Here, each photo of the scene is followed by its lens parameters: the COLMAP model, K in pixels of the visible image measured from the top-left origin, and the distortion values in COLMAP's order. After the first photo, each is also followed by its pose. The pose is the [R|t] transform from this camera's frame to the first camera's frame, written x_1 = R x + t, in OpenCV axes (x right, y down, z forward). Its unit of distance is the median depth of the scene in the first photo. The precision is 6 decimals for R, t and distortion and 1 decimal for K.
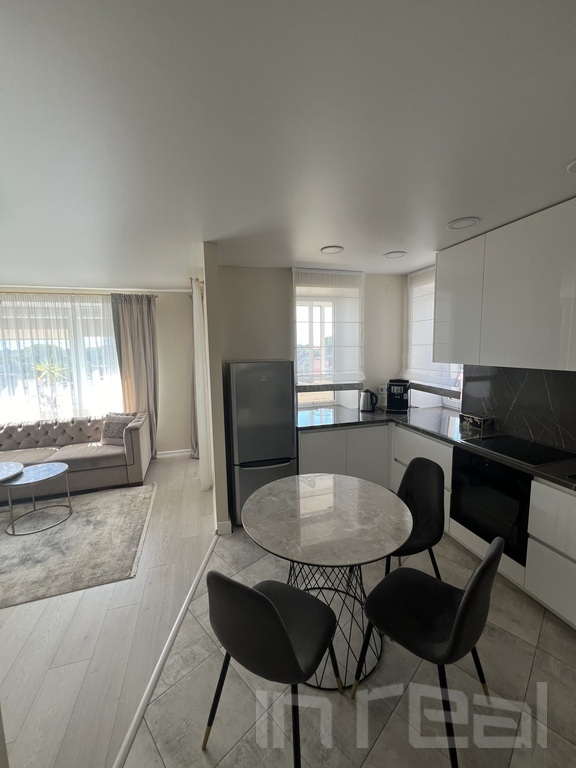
lens RADIAL K [[308.7, 0, 286.1], [0, 308.7, 385.4], [0, 0, 1]] dist [-0.000813, -0.000049]
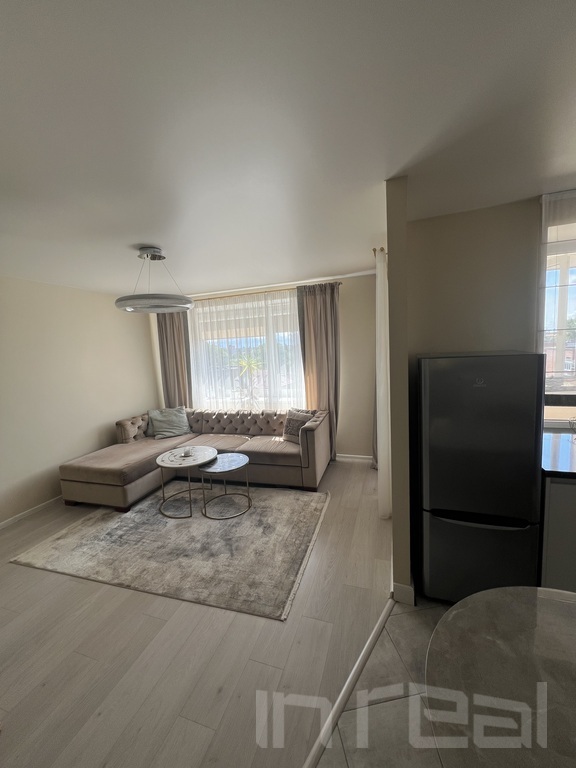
lens RADIAL K [[307.9, 0, 288.7], [0, 307.9, 382.4], [0, 0, 1]] dist [-0.001211, 0.000057]
pose [[0.822825, 0.038350, -0.566999, -0.029173], [-0.030993, 0.999264, 0.022610, -0.020091], [0.567449, -0.001031, 0.823408, 0.217583]]
